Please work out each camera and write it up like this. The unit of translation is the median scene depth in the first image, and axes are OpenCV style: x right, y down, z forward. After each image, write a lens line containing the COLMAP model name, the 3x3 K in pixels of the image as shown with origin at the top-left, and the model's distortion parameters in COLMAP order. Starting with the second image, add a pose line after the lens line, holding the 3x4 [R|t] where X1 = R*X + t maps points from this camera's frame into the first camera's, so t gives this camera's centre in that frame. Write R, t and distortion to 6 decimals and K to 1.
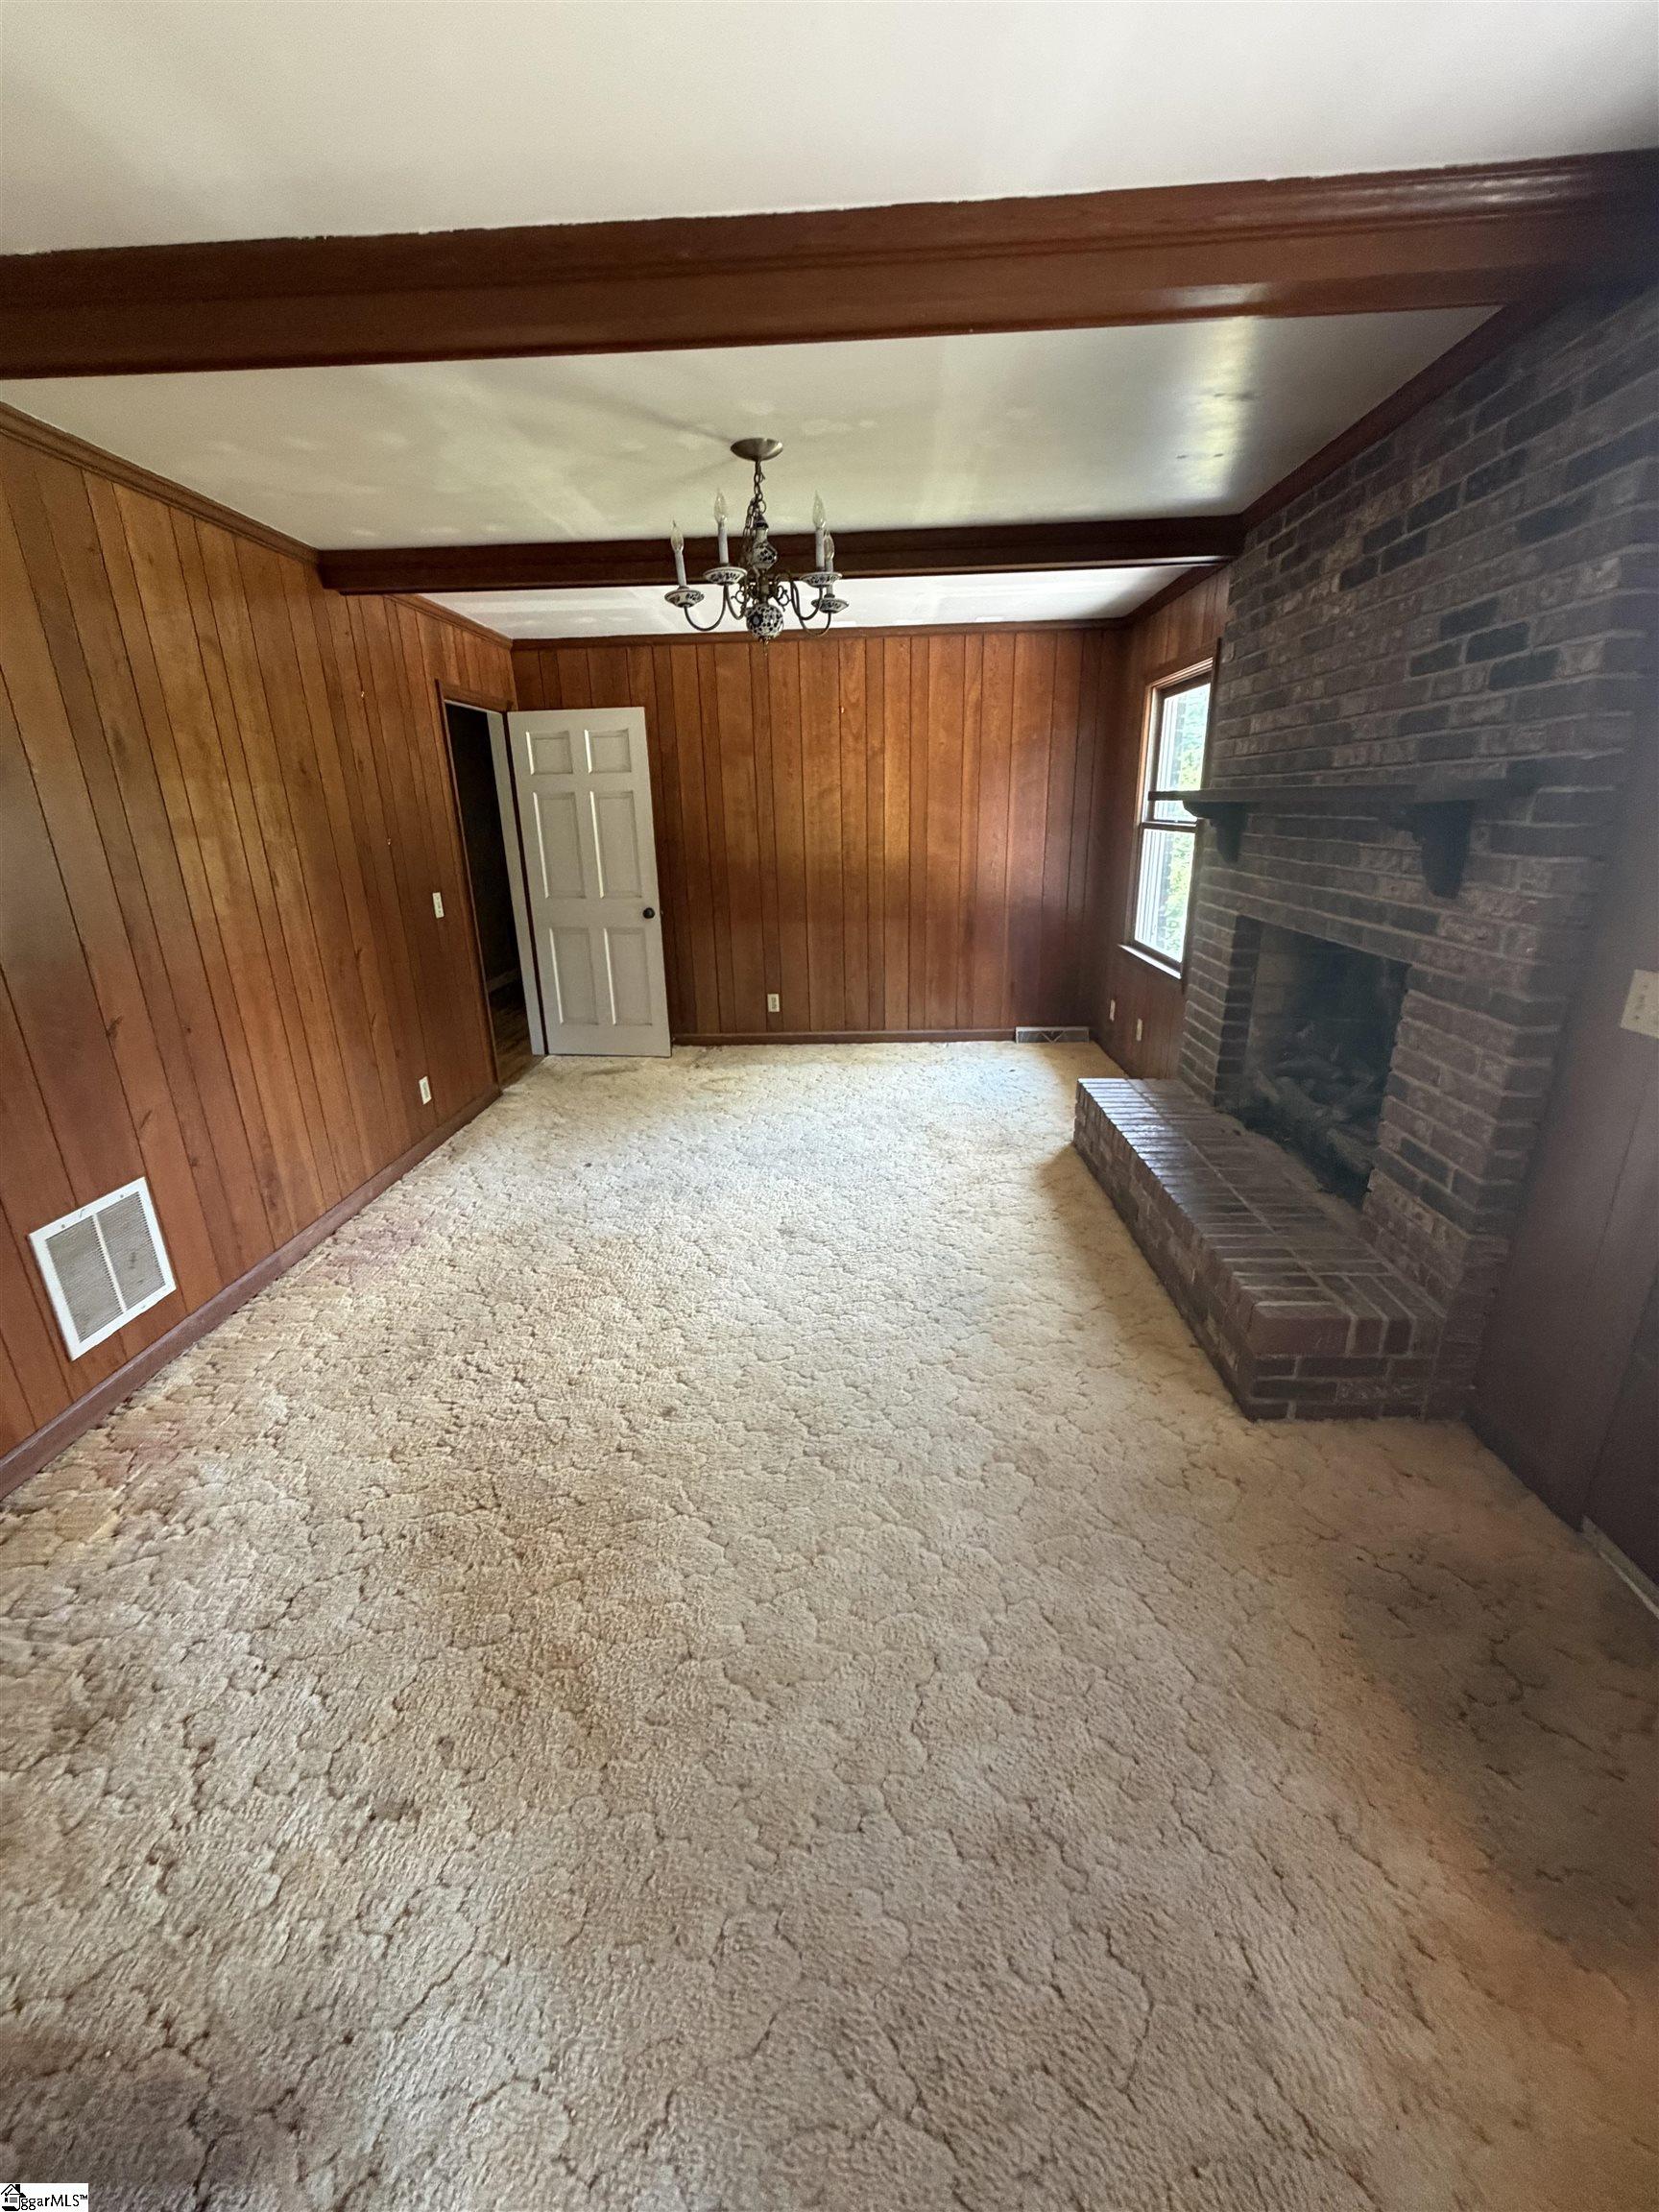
lens RADIAL K [[886.6, 0, 826.4], [0, 886.6, 1107.6], [0, 0, 1]] dist [-0.002420, 0.001938]
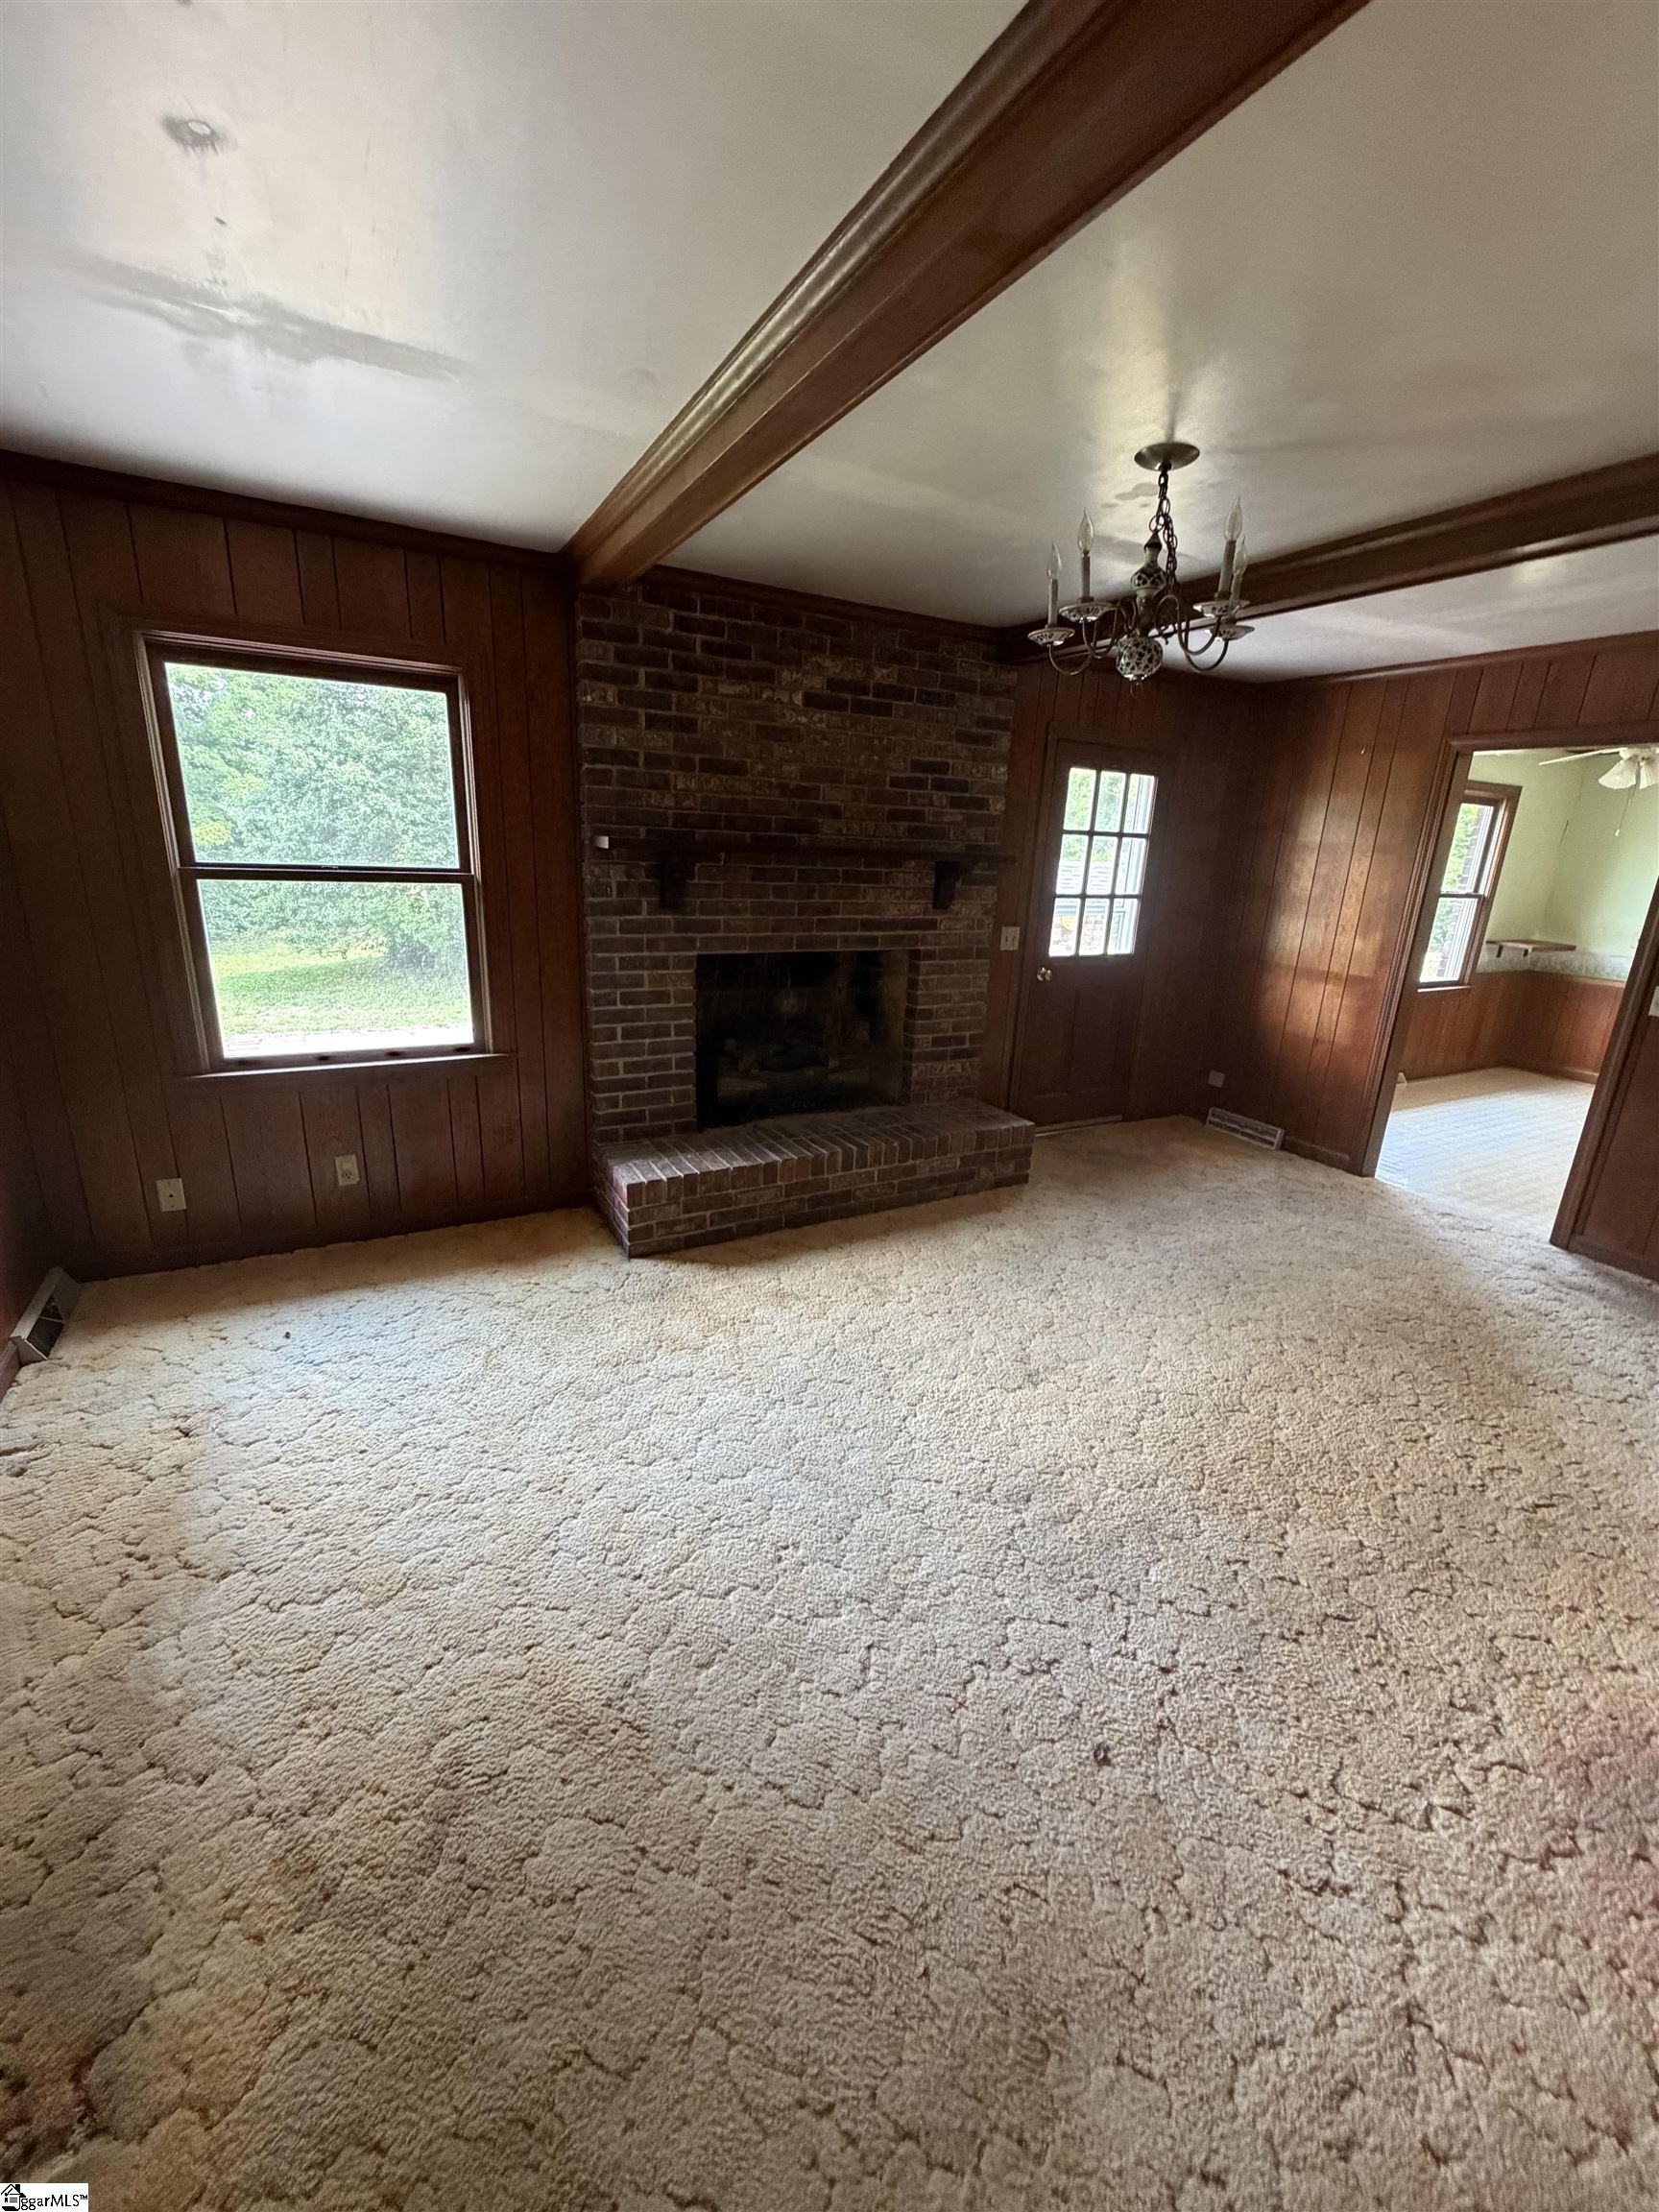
lens RADIAL K [[886.6, 0, 833.0], [0, 886.6, 1102.7], [0, 0, 1]] dist [-0.002420, 0.001938]
pose [[-0.519020, -0.242509, 0.819638, -0.668294], [0.248114, 0.874878, 0.415966, -0.561960], [-0.817959, 0.419259, -0.393910, 1.635315]]
